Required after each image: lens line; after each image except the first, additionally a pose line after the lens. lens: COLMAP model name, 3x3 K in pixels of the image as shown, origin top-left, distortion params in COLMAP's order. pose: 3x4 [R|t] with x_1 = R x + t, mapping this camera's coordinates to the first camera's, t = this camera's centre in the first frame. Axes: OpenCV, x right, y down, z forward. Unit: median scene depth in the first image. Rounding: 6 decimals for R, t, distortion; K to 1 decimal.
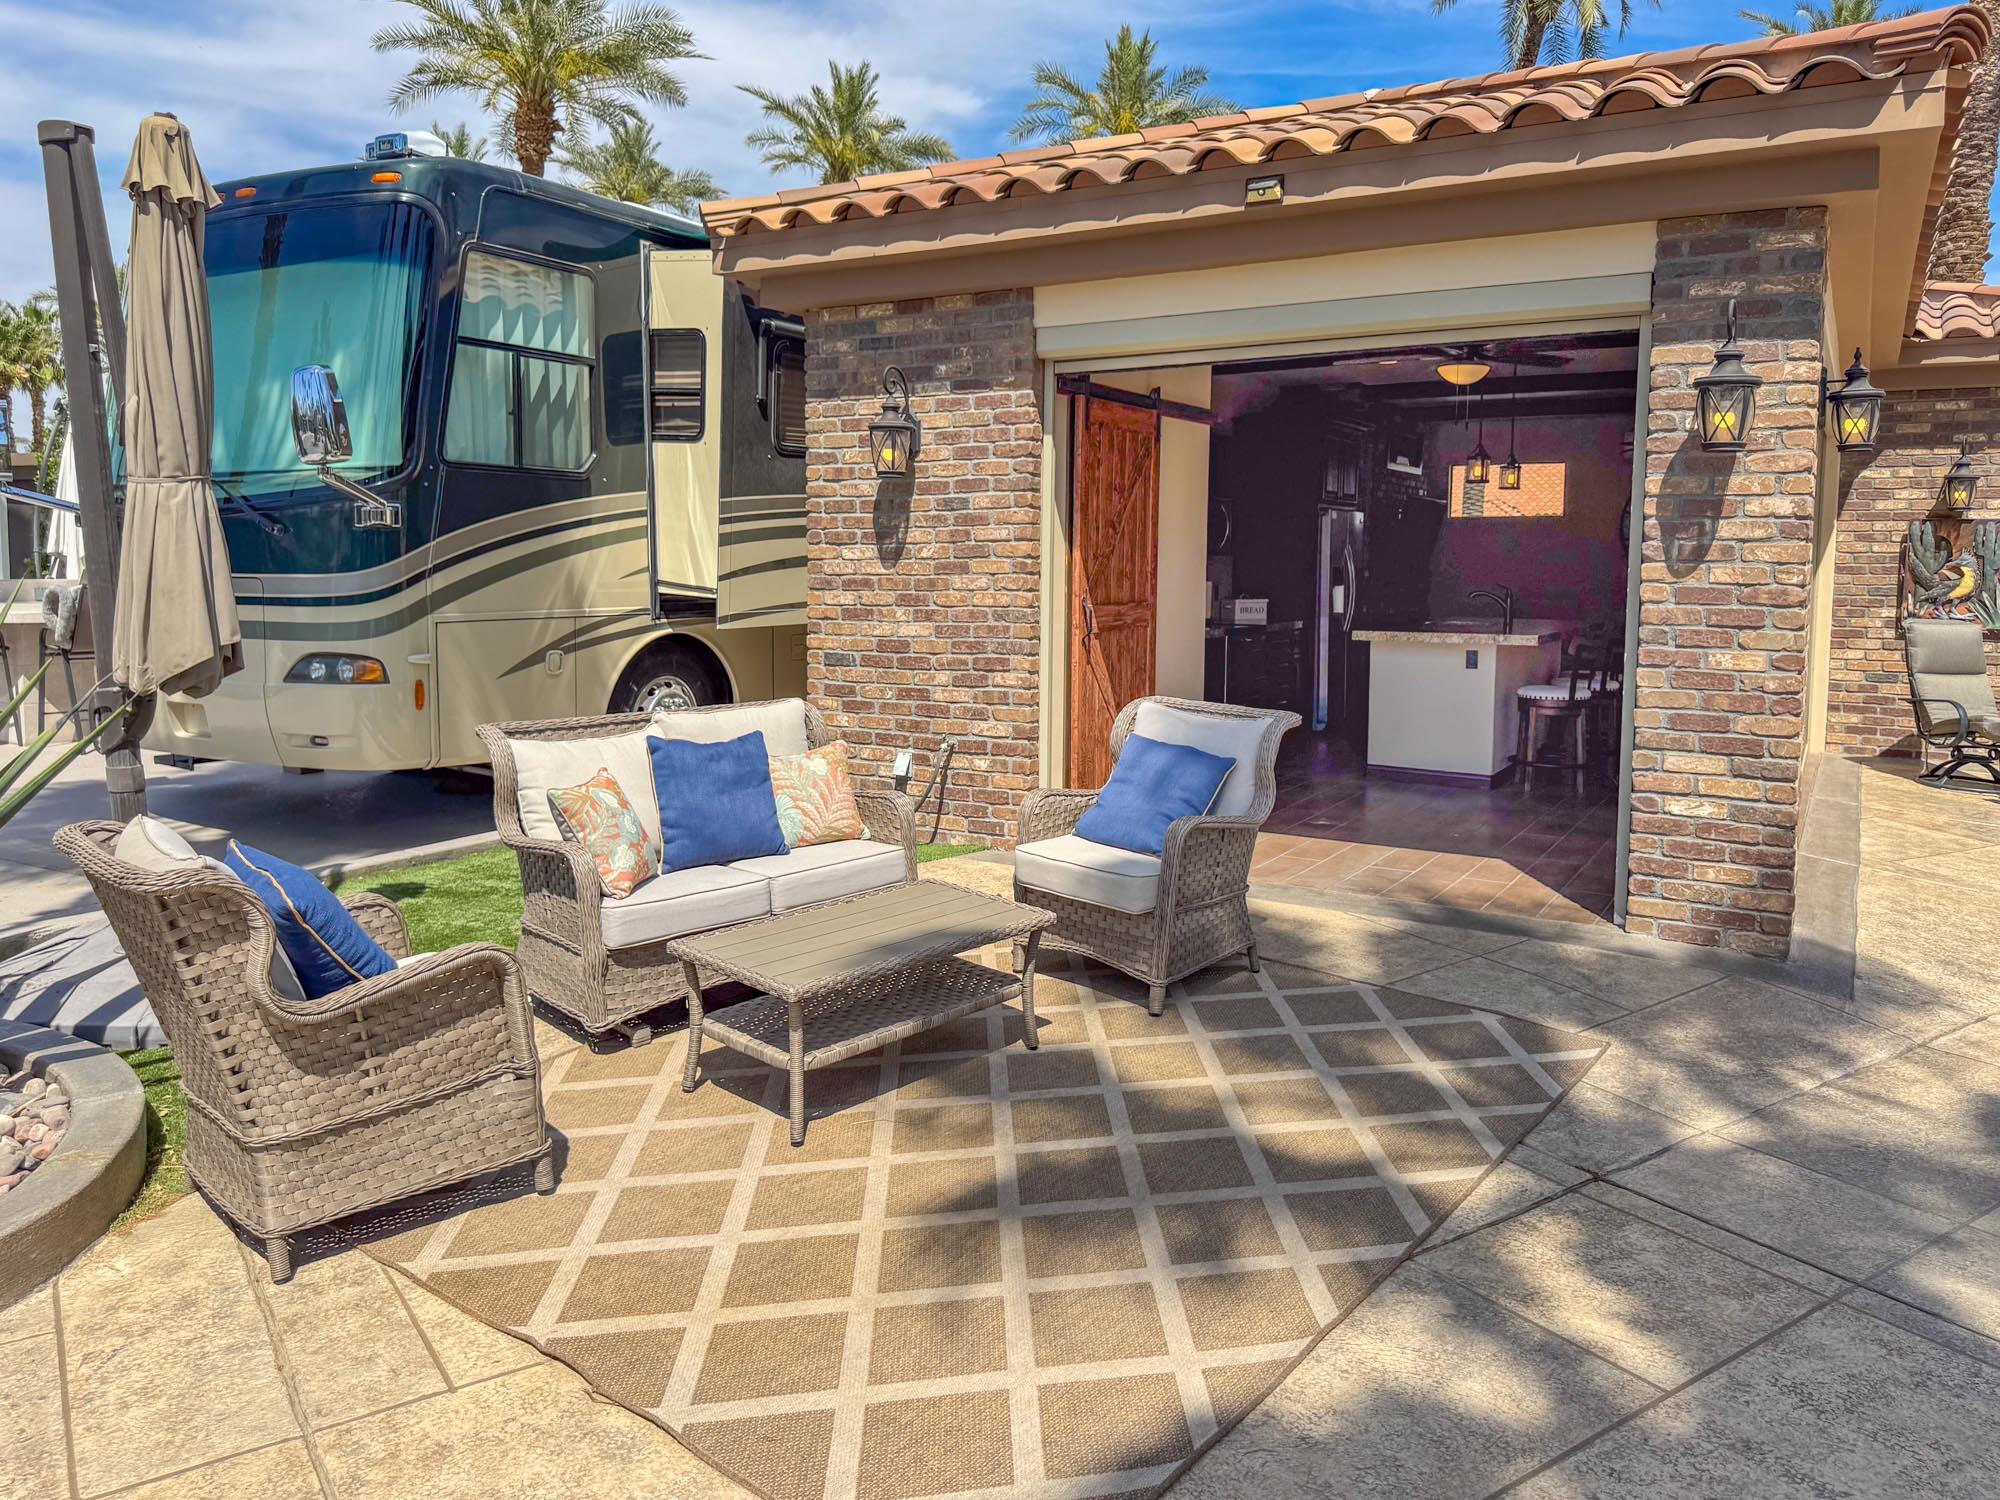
lens RADIAL K [[1455.6, 0, 1007.9], [0, 1455.6, 677.5], [0, 0, 1]] dist [0.108508, -0.145314]
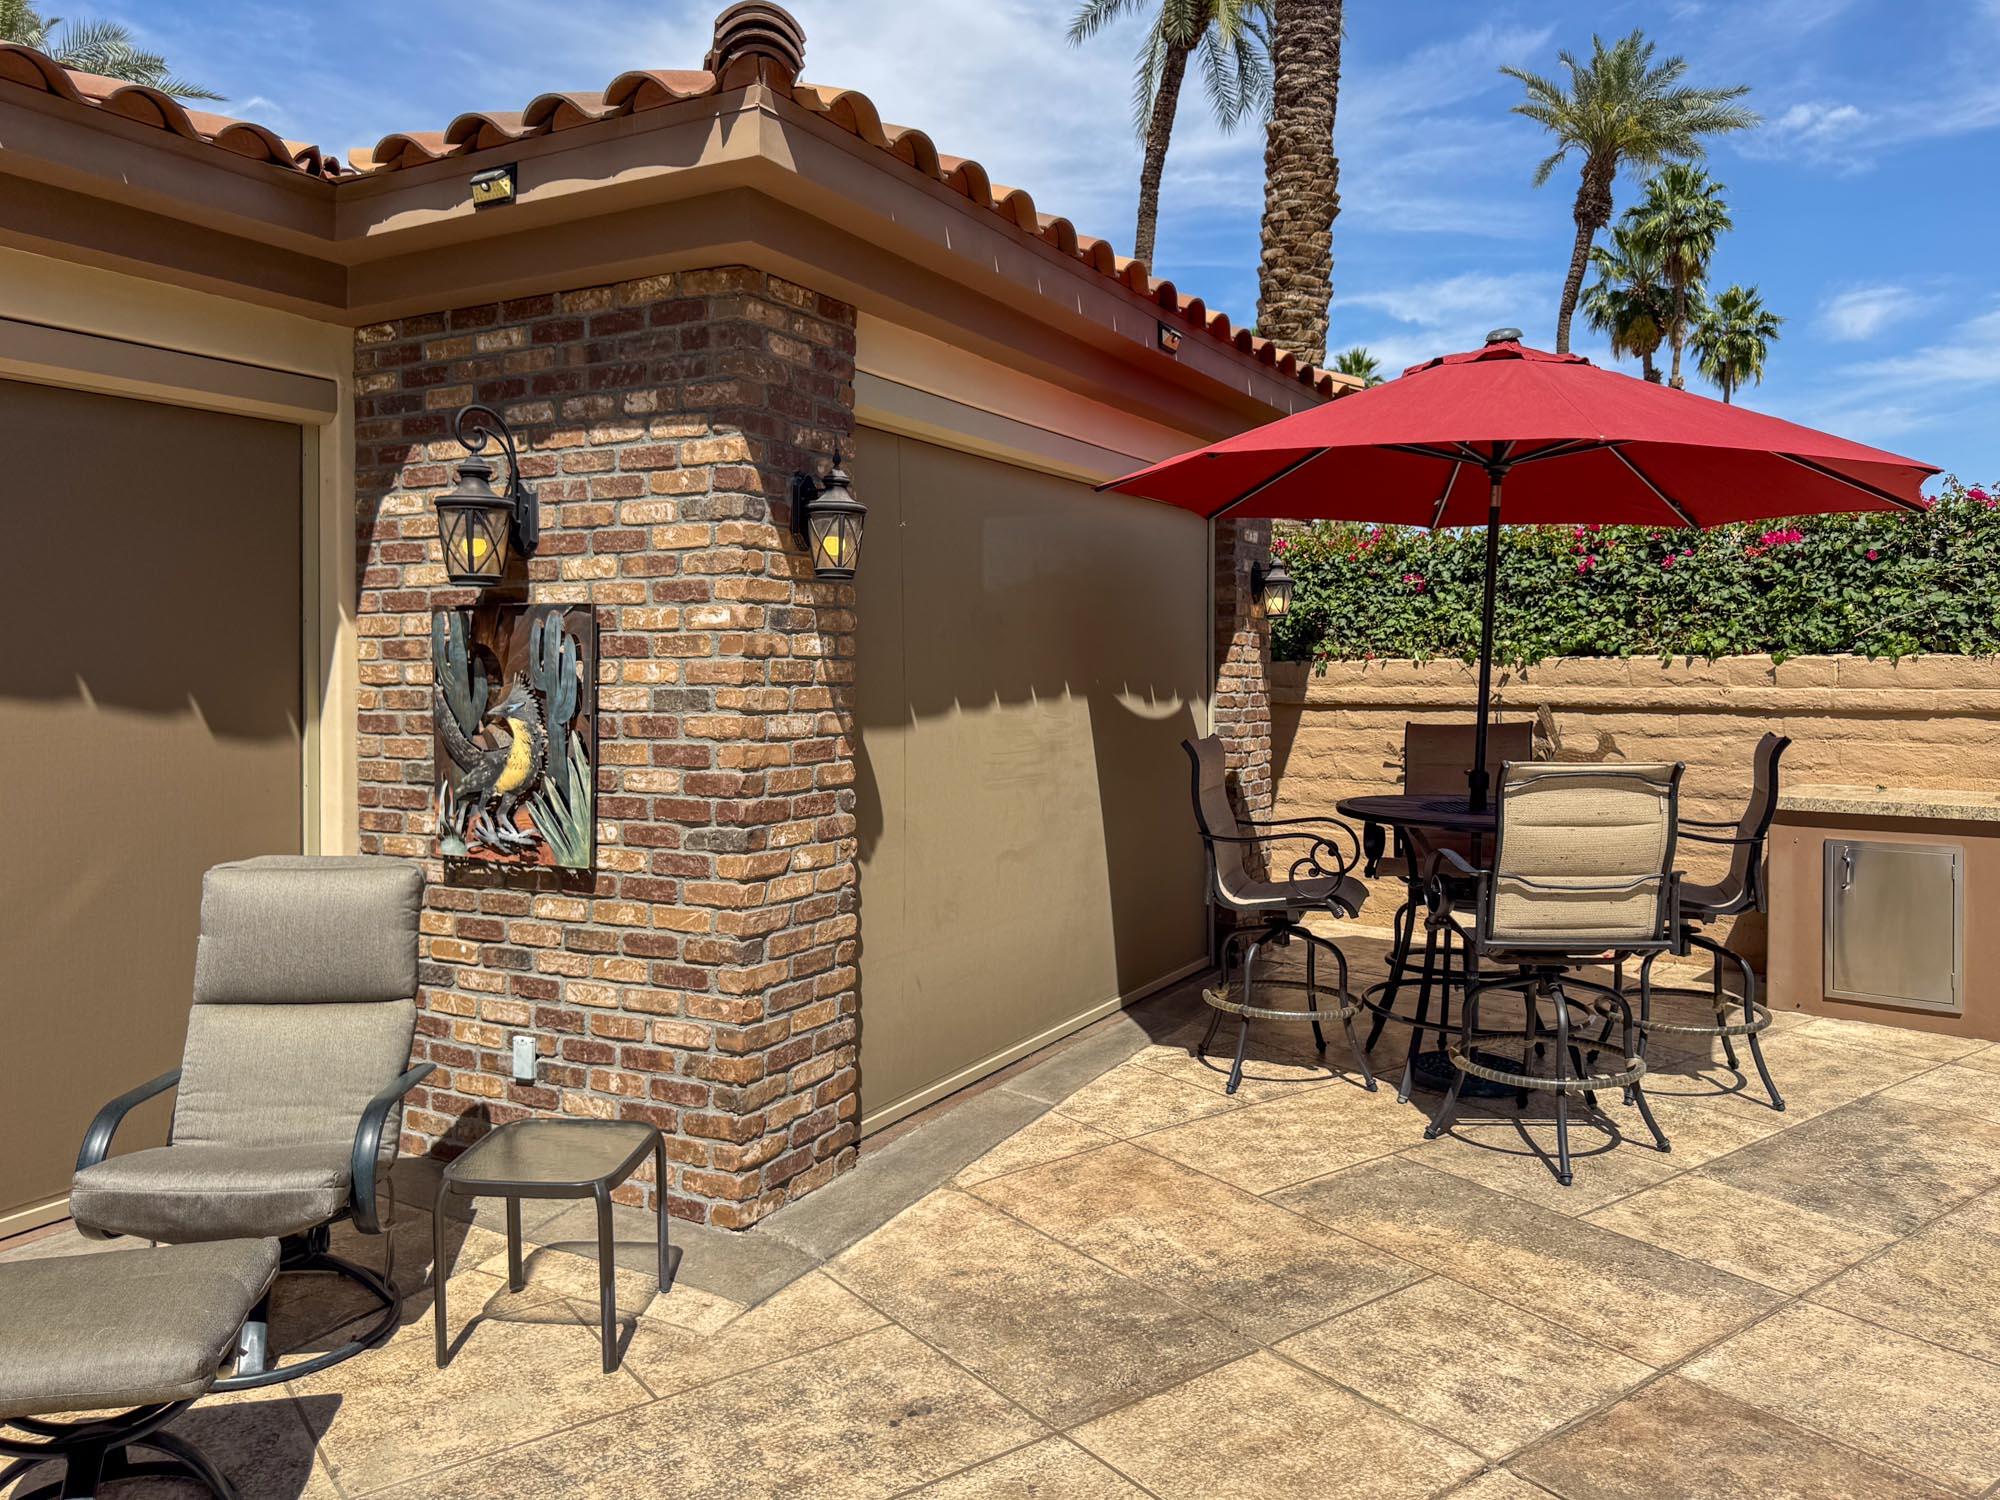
lens RADIAL K [[1468.9, 0, 1003.4], [0, 1468.9, 688.5], [0, 0, 1]] dist [0.053774, -0.065270]
pose [[0.999666, -0.010989, 0.023395, 1.173928], [0.012594, 0.997494, -0.069622, -0.079265], [-0.022572, 0.069894, 0.997299, 0.883164]]
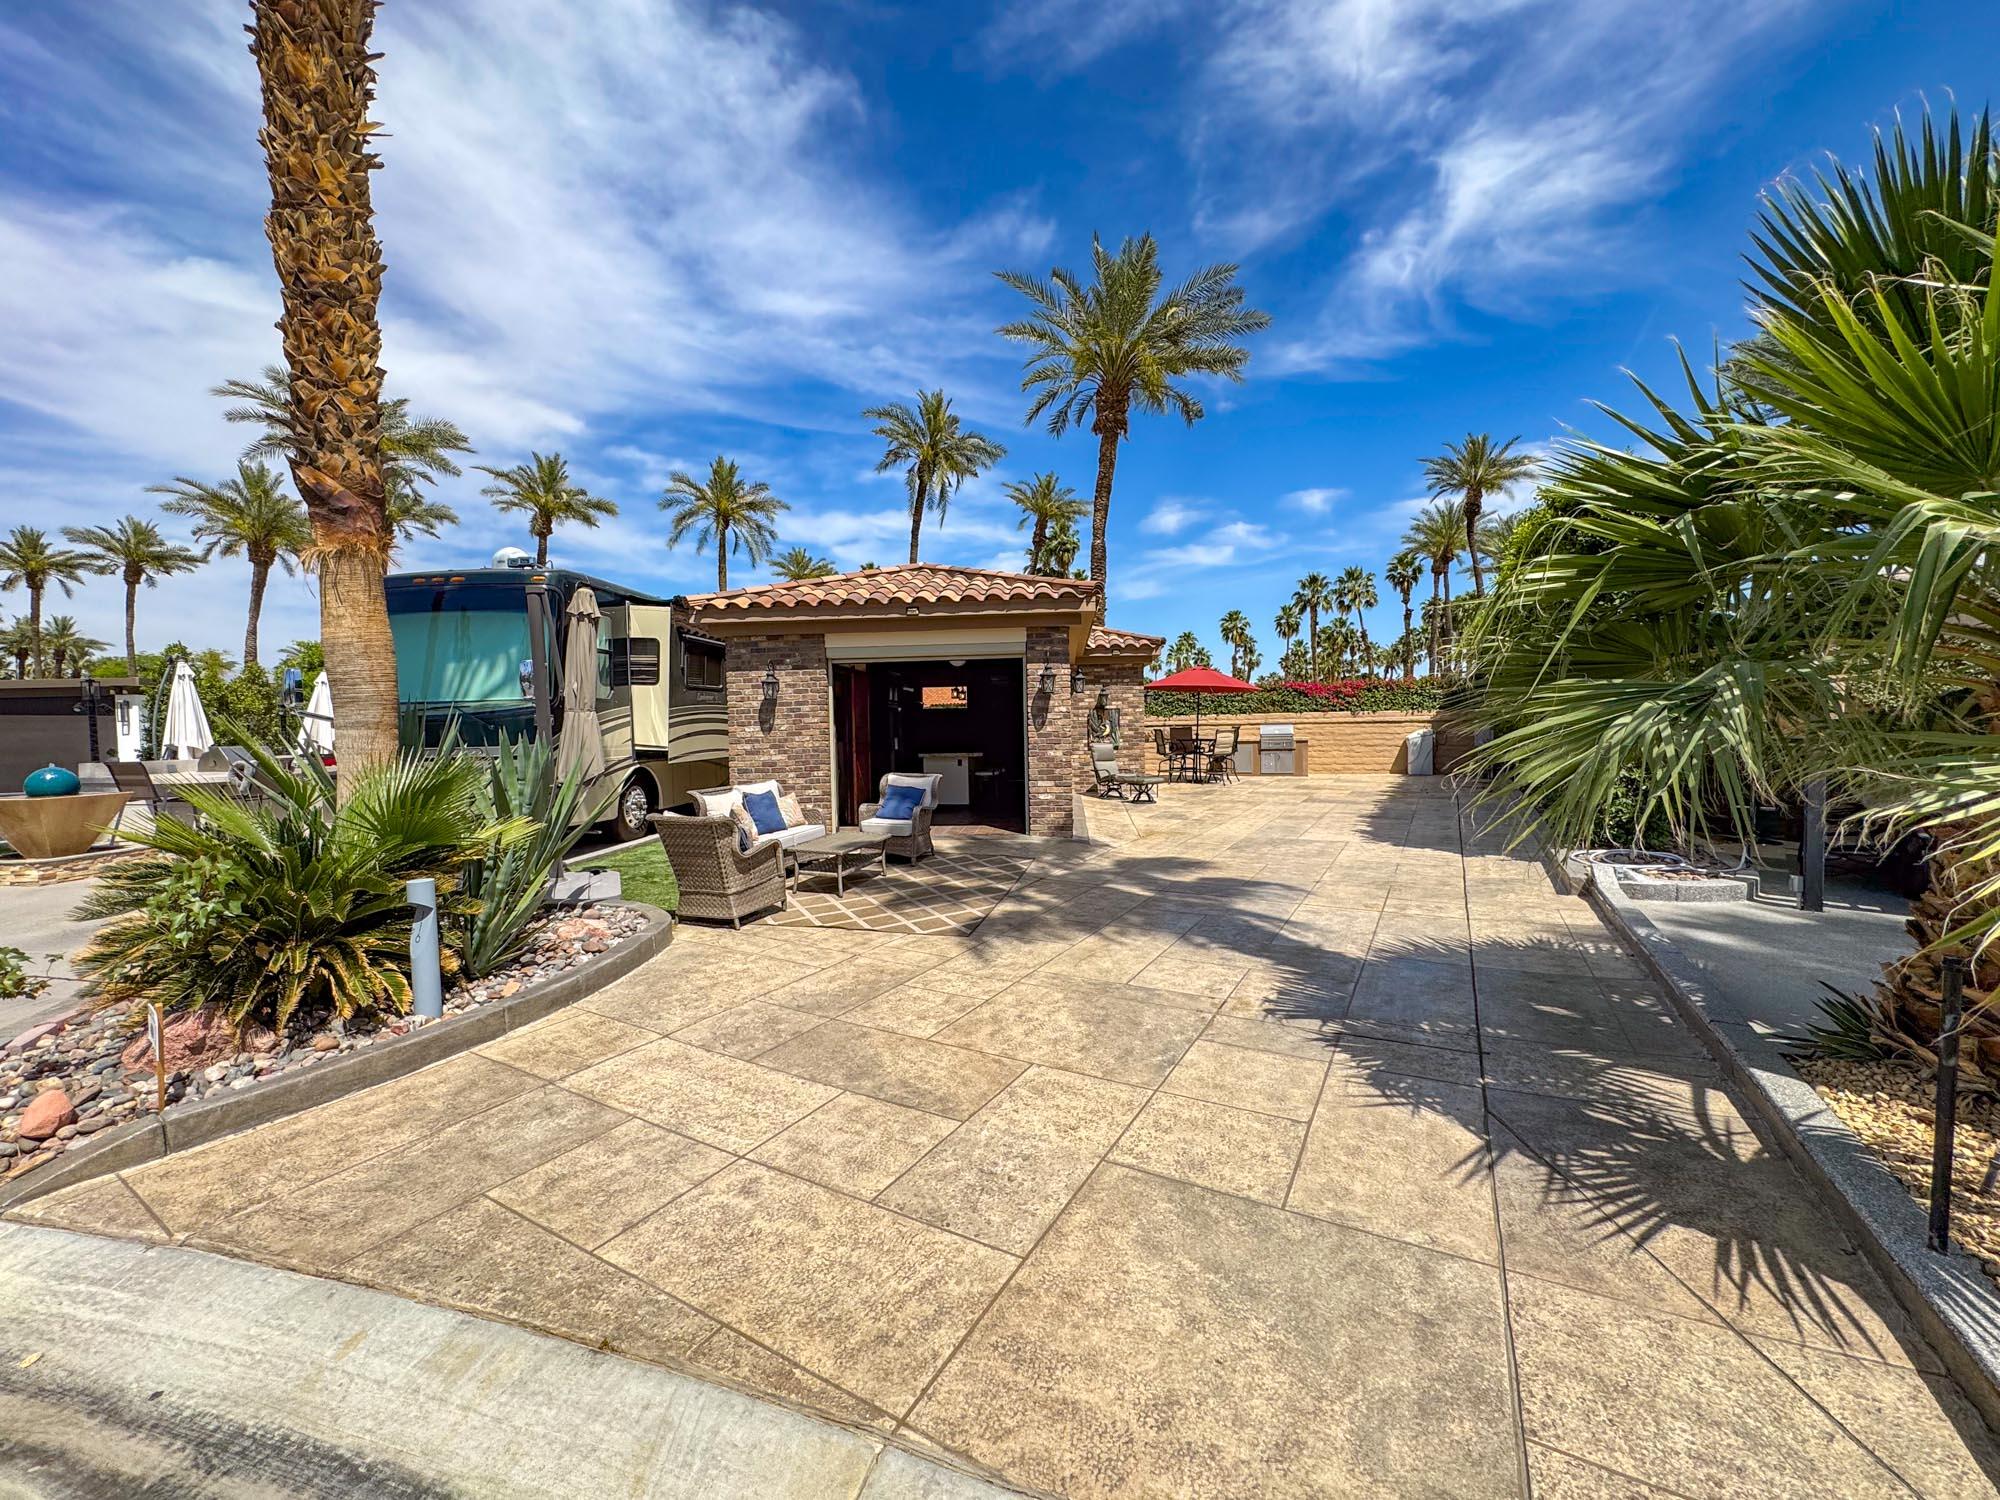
lens RADIAL K [[799.3, 0, 1000.0], [0, 799.3, 750.0], [0, 0, 1]] dist [0.001297, 0.000219]
pose [[0.903725, -0.038283, 0.426398, -0.330879], [0.060756, 0.997382, -0.039222, 0.036246], [-0.423780, 0.061353, 0.903685, -0.501583]]
